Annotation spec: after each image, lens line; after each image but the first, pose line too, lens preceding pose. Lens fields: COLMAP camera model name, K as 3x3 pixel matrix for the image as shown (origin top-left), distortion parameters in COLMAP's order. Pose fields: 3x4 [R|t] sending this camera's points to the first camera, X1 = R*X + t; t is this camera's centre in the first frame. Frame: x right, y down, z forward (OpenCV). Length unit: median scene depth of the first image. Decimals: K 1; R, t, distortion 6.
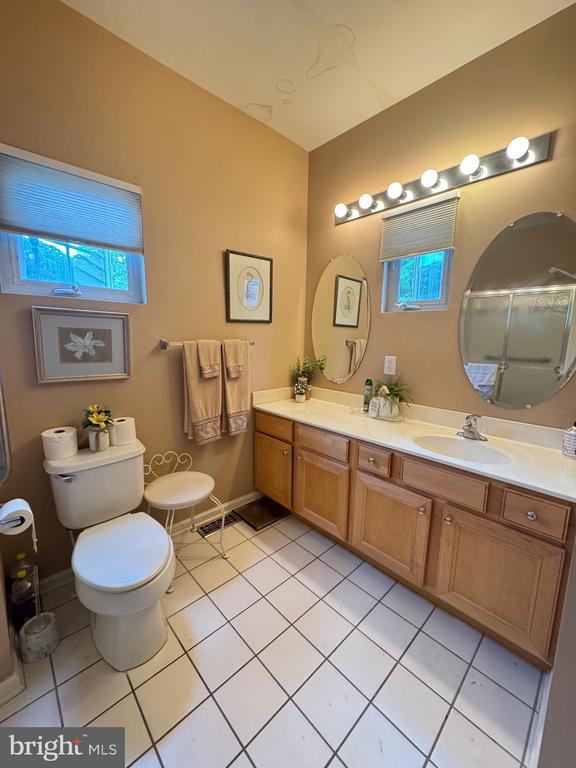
lens RADIAL K [[309.5, 0, 288.7], [0, 309.5, 382.1], [0, 0, 1]] dist [-0.006008, -0.000036]
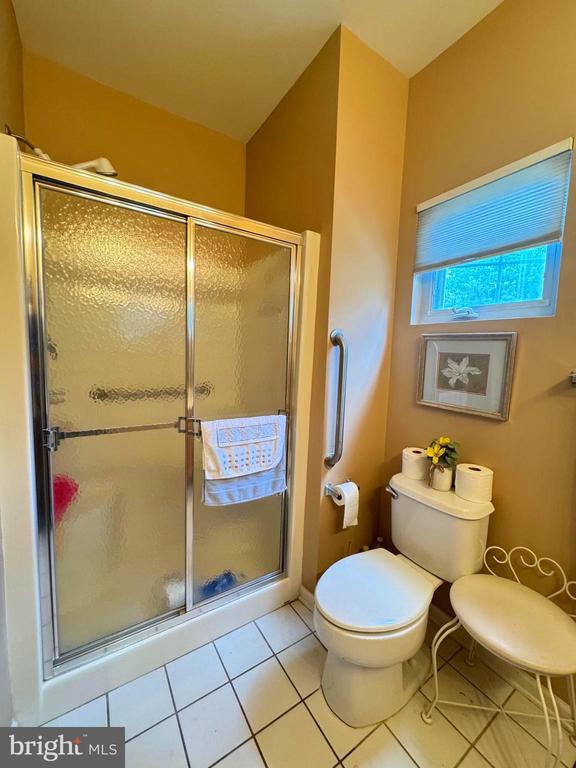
lens RADIAL K [[309.5, 0, 289.6], [0, 309.5, 383.9], [0, 0, 1]] dist [-0.006008, -0.000036]
pose [[-0.176943, 0.072750, -0.981529, 0.313924], [-0.184332, 0.977168, 0.105657, -0.089356], [0.966805, 0.199623, -0.159493, 0.670478]]
